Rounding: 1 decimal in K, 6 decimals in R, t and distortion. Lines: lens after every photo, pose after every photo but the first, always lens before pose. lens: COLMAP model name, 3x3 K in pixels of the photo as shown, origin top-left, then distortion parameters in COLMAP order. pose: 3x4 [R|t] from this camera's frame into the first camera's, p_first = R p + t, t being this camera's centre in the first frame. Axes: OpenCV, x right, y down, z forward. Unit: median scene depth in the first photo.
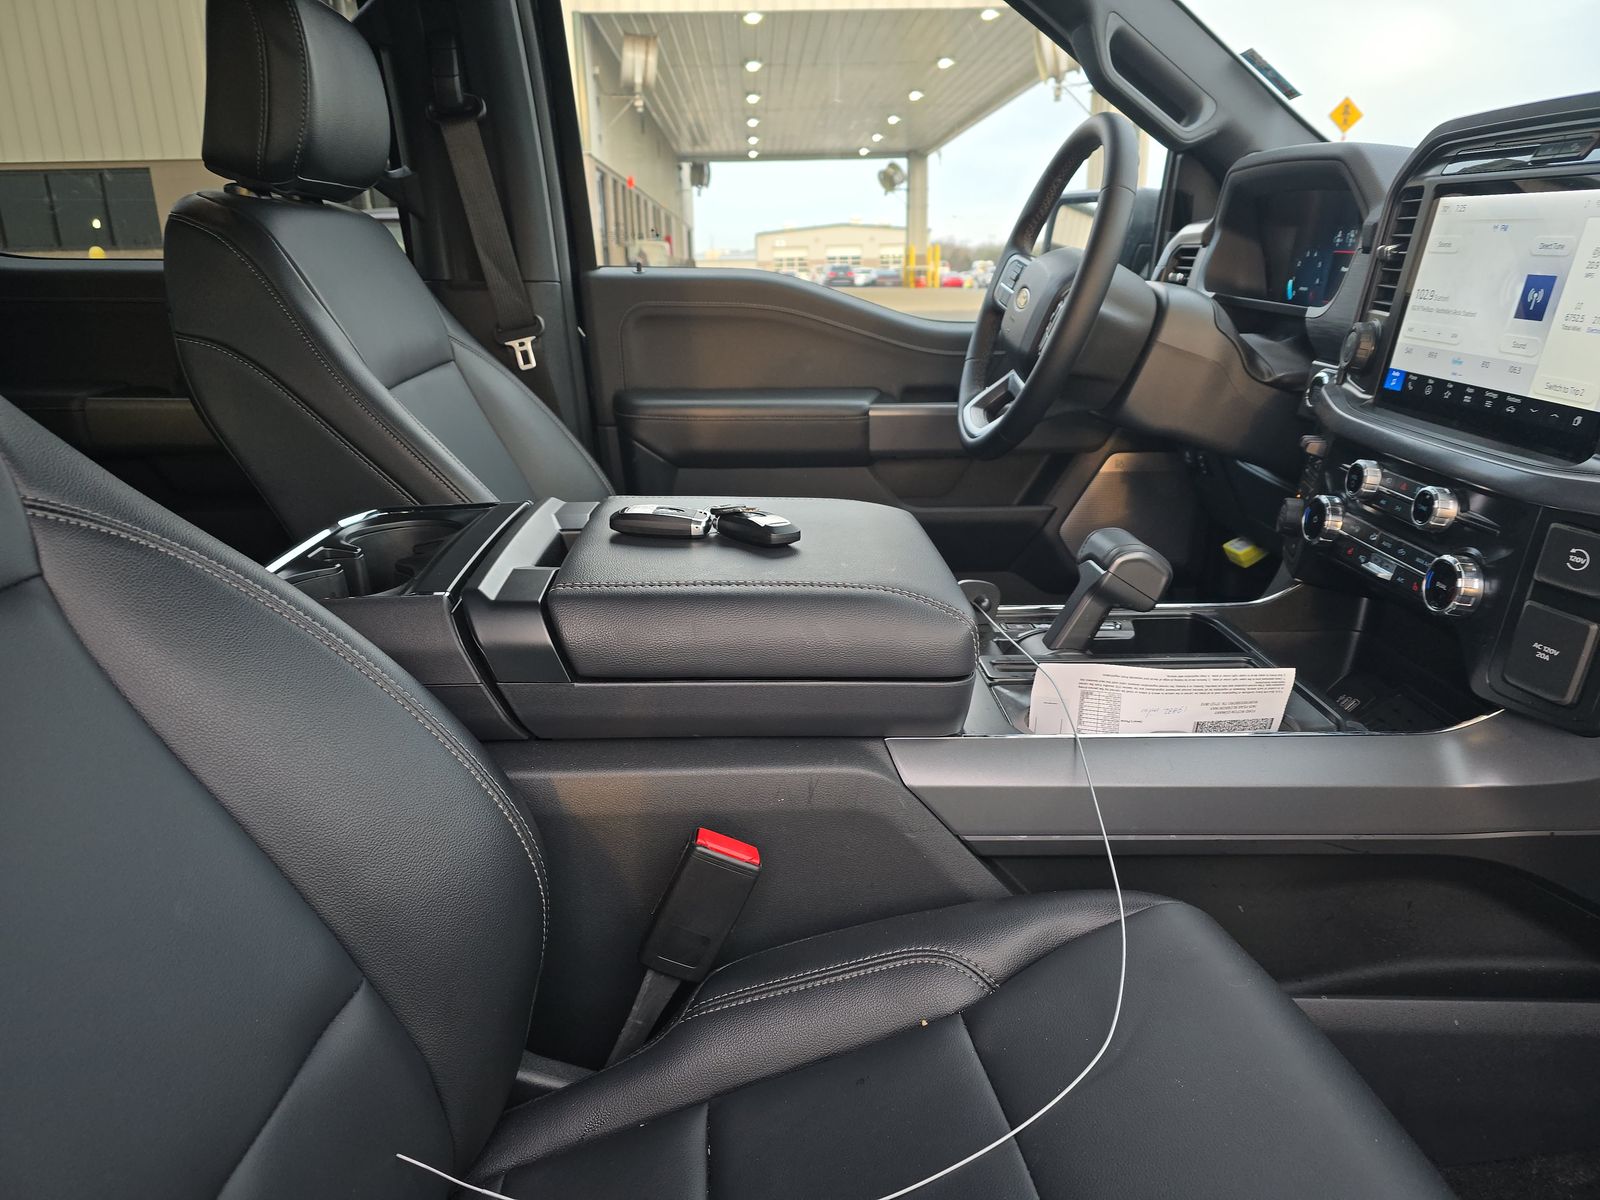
lens RADIAL K [[1077.5, 0, 803.1], [0, 1077.5, 599.3], [0, 0, 1]] dist [0.017393, -0.017084]
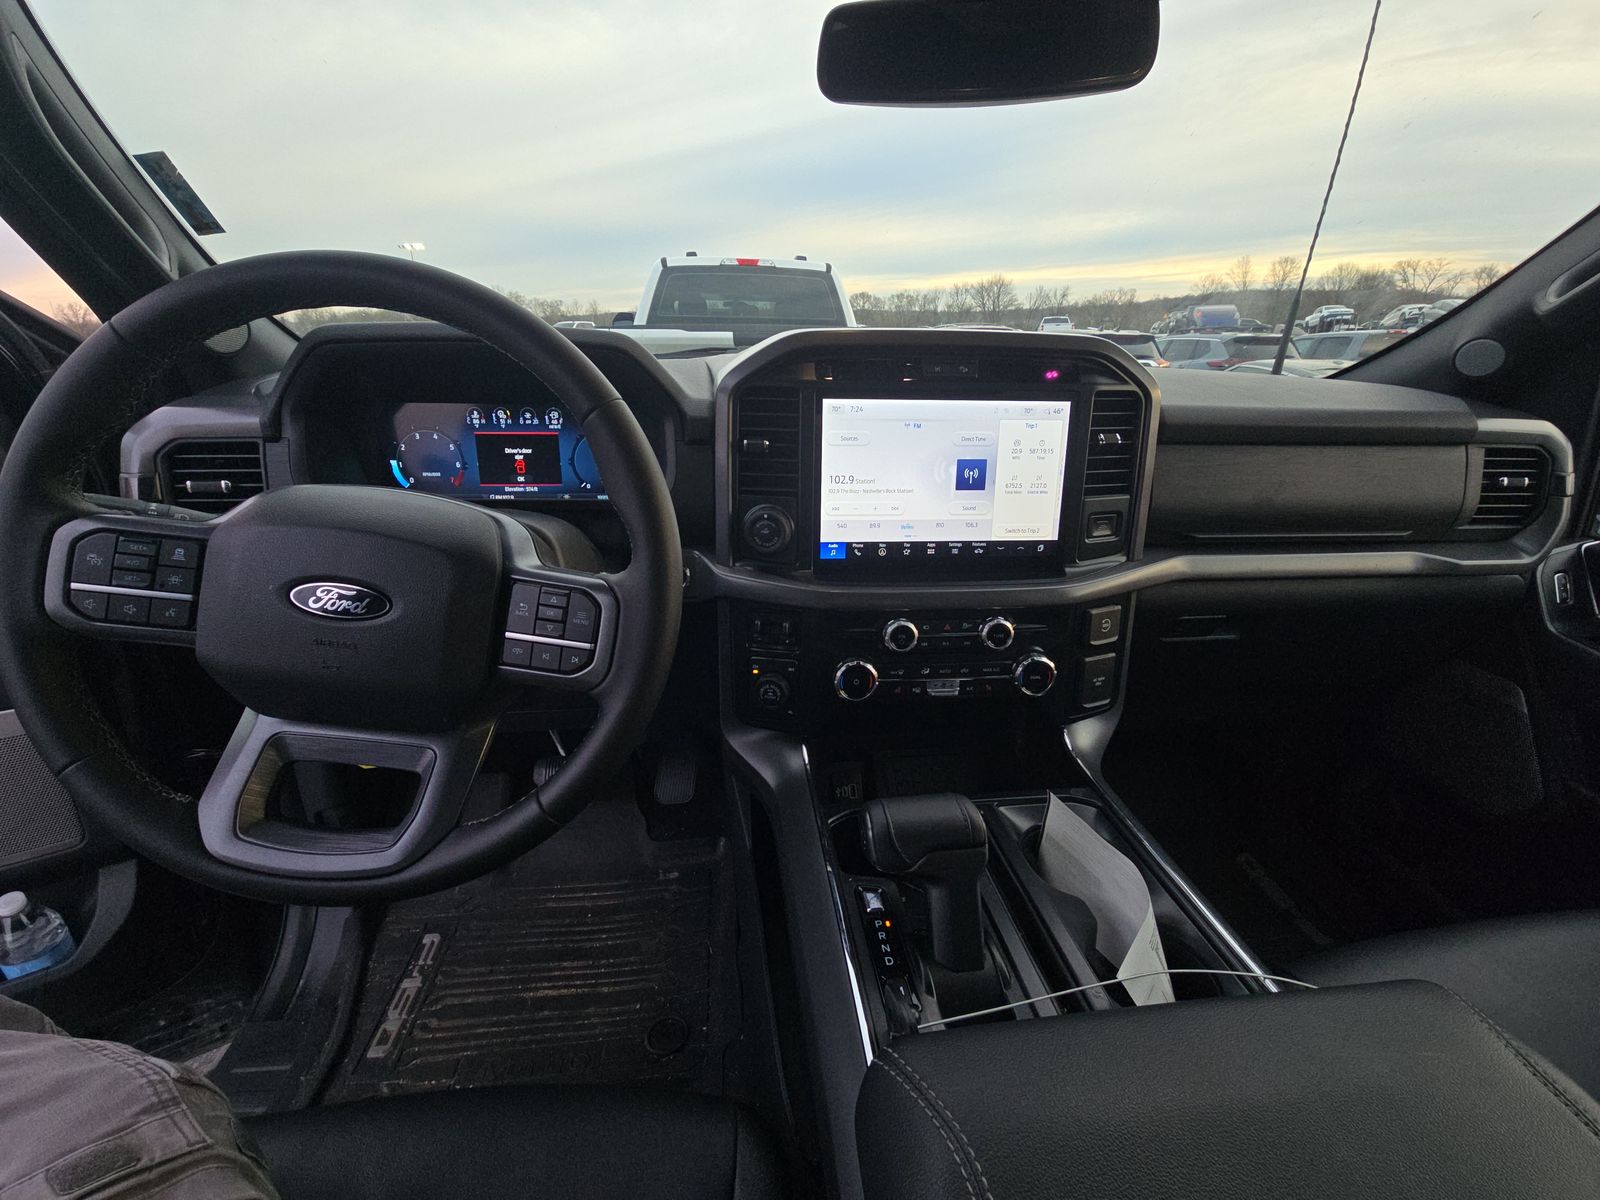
lens RADIAL K [[637.4, 0, 785.3], [0, 637.4, 595.1], [0, 0, 1]] dist [0.002590, -0.000712]
pose [[-0.071372, -0.327850, 0.942030, -0.129915], [0.302621, 0.892805, 0.333646, -0.438834], [-0.950435, 0.308891, 0.035493, 1.118813]]
